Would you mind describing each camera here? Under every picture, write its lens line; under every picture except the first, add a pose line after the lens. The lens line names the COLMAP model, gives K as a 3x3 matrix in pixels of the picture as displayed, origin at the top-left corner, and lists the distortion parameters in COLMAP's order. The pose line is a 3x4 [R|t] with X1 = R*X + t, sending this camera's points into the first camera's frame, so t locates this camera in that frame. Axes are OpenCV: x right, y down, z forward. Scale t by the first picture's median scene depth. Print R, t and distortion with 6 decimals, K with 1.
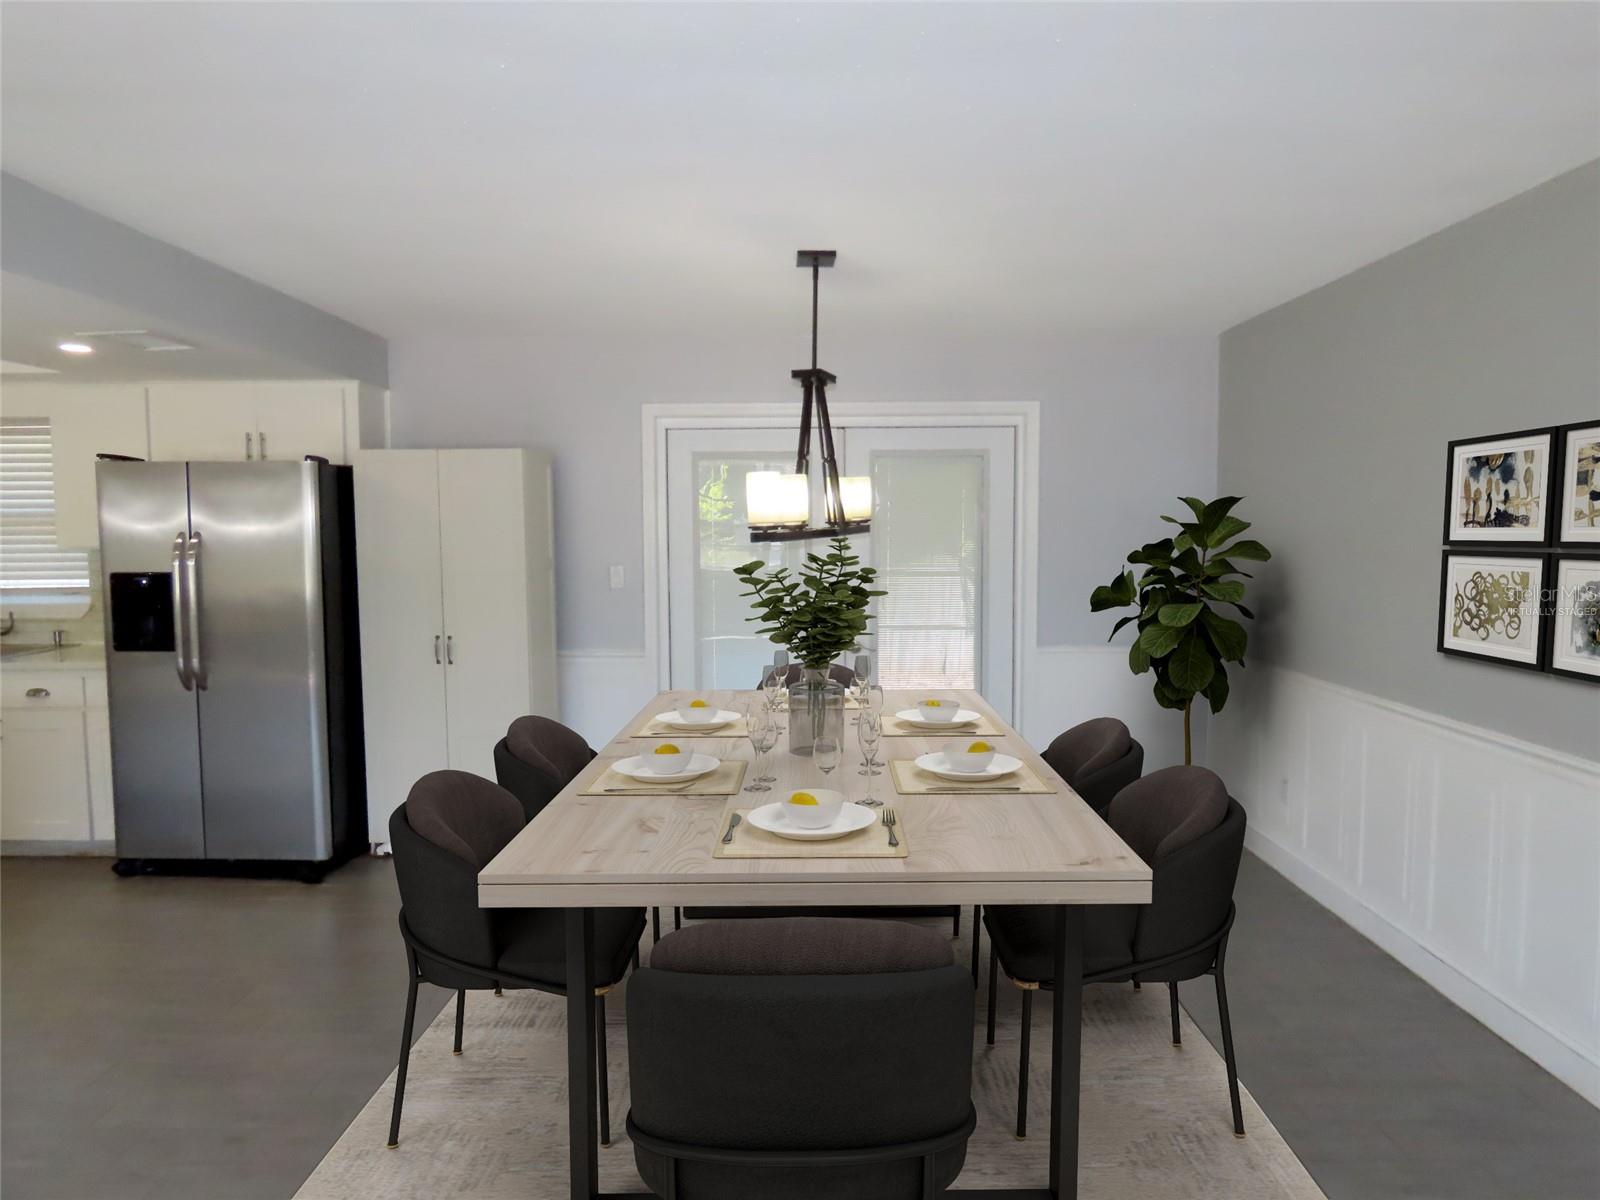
lens RADIAL K [[1002.1, 0, 800.0], [0, 1002.1, 600.0], [0, 0, 1]] dist [-0.008253, -0.000891]
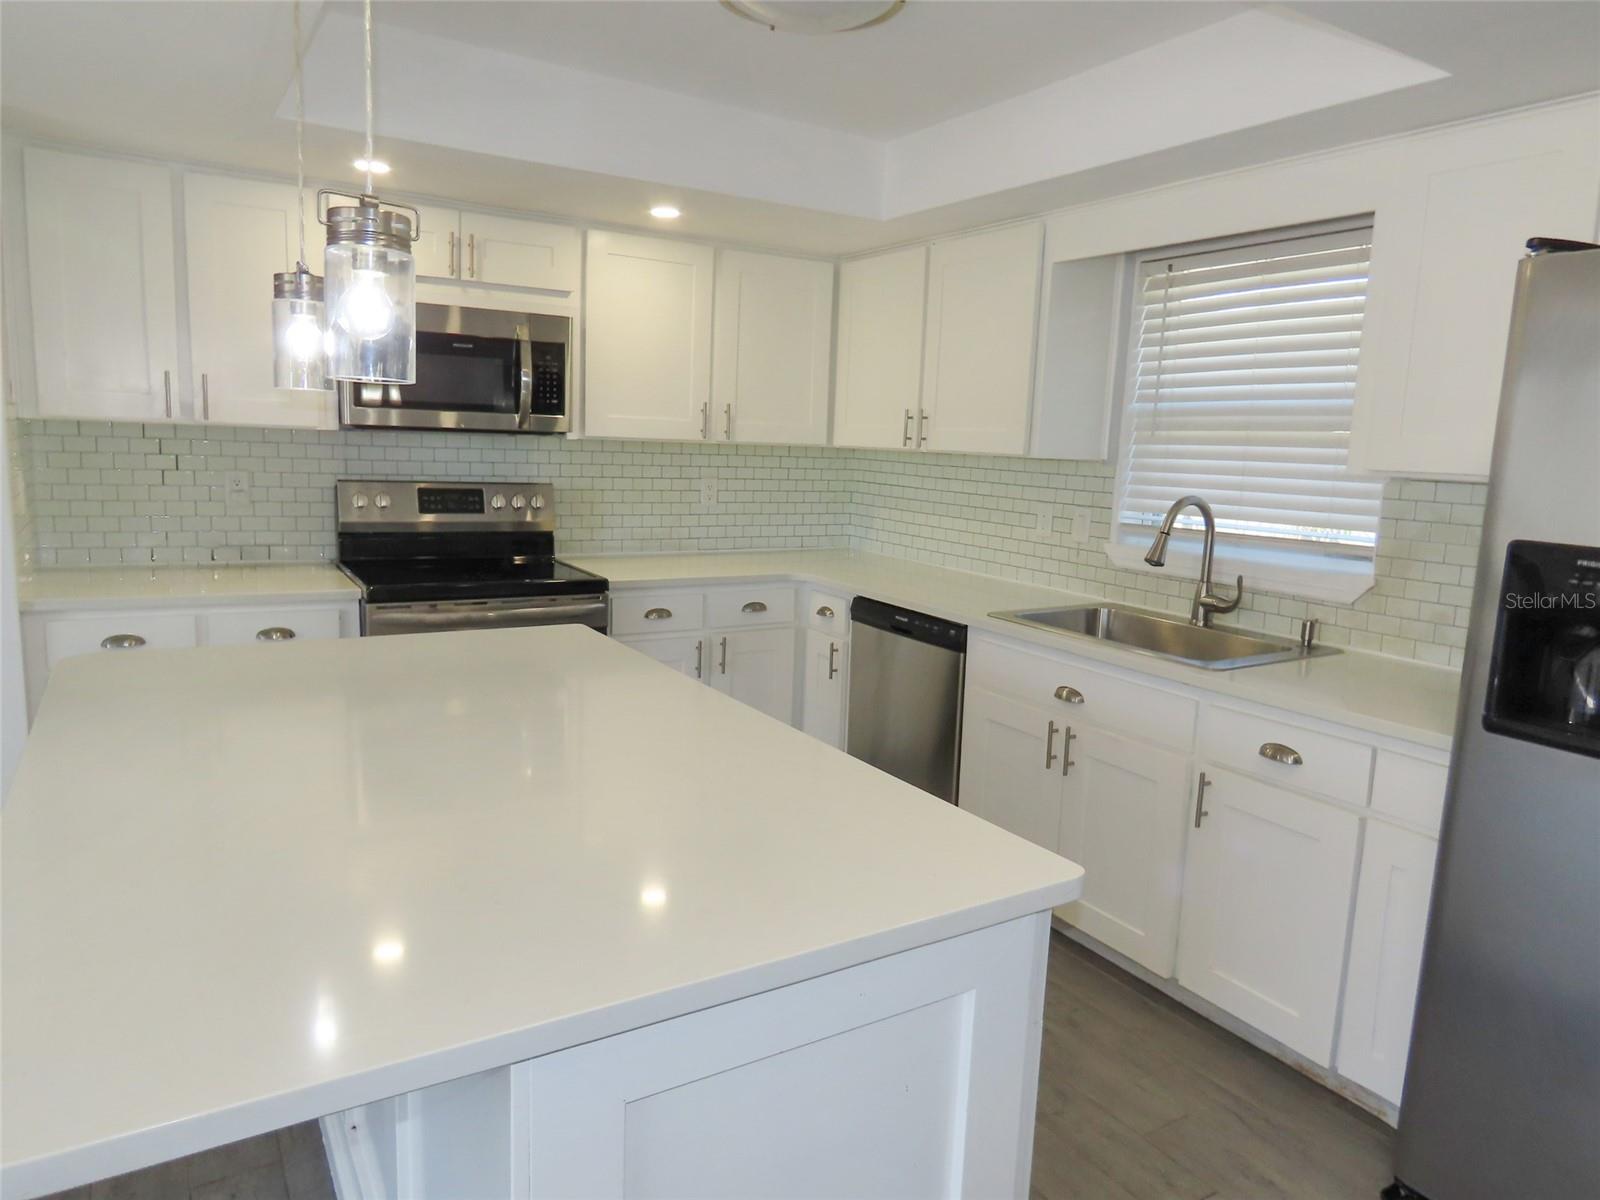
lens RADIAL K [[1041.8, 0, 800.0], [0, 1041.8, 600.0], [0, 0, 1]] dist [-0.003517, -0.000397]
pose [[0.523472, 0.155179, -0.837793, -0.408280], [-0.102715, 0.987597, 0.118748, -0.020018], [0.845829, 0.023893, 0.532919, 0.449915]]
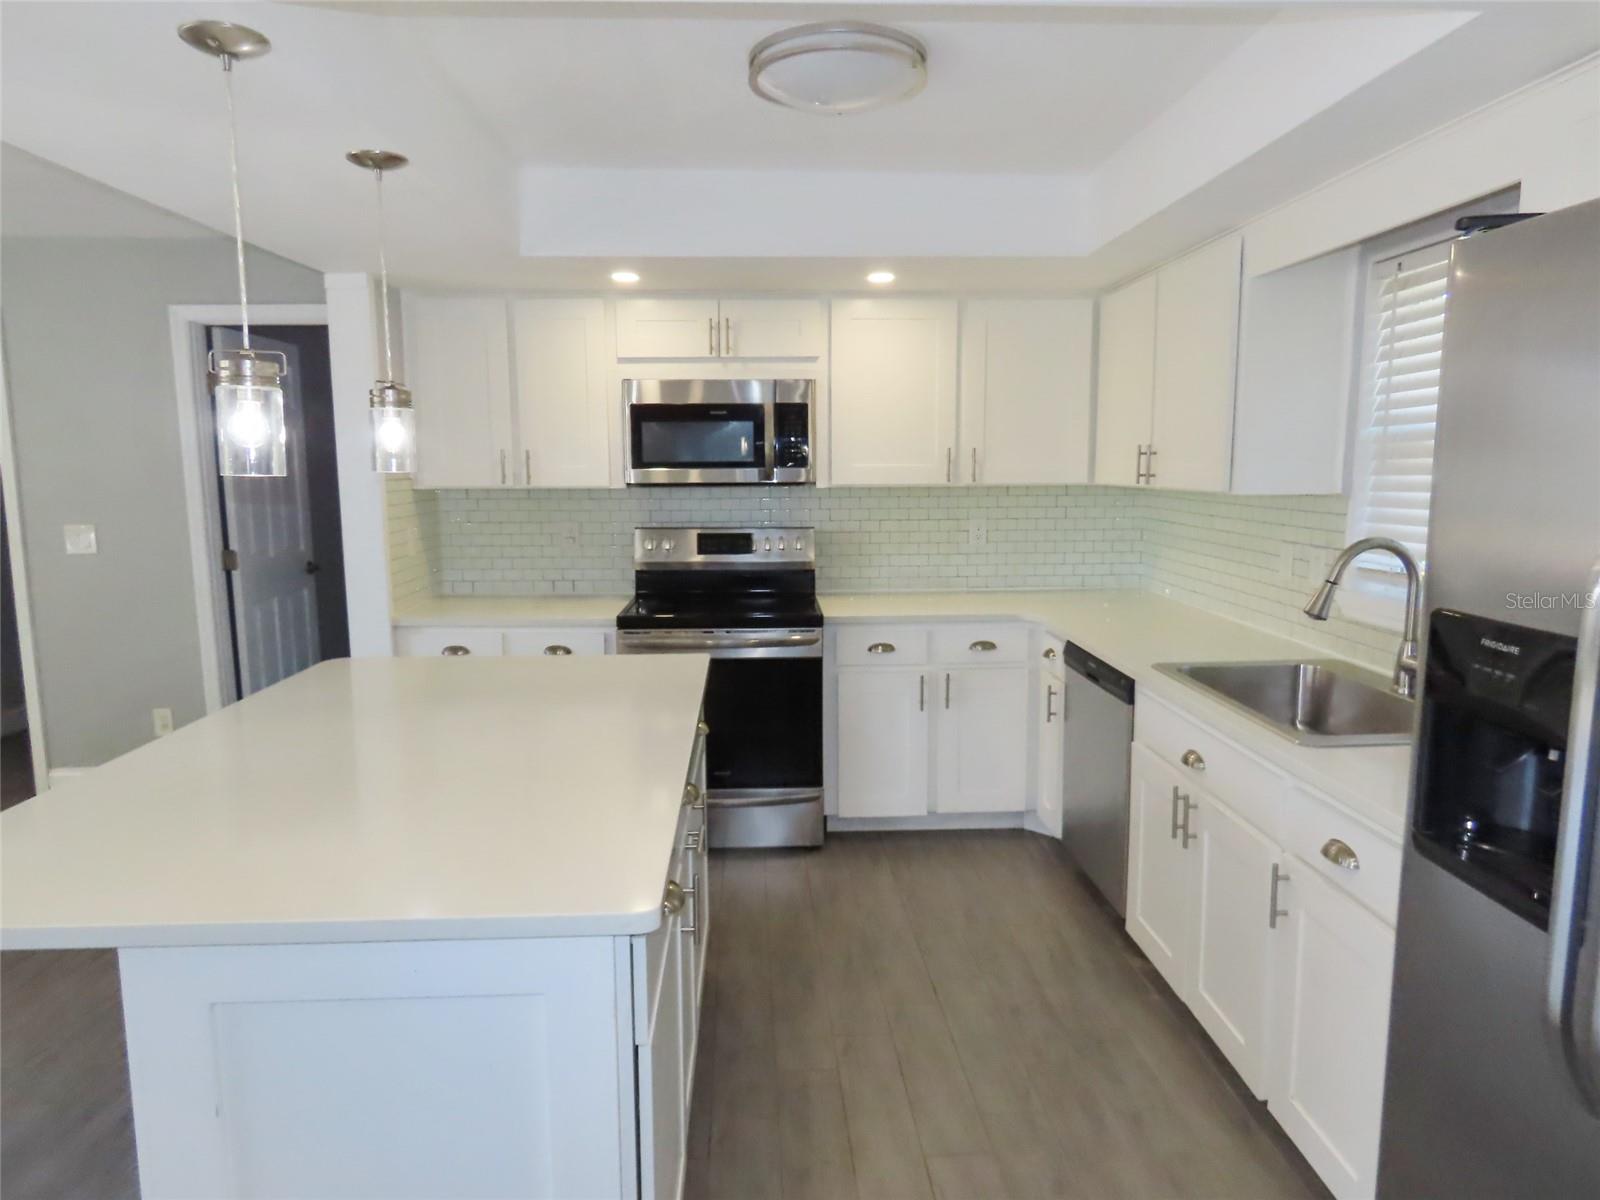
lens RADIAL K [[1002.1, 0, 800.0], [0, 1002.1, 600.0], [0, 0, 1]] dist [-0.008253, -0.000891]
pose [[0.047806, 0.139772, -0.989029, -0.336319], [-0.067716, 0.988337, 0.136401, -0.046917], [0.996559, 0.060452, 0.056714, 0.643862]]
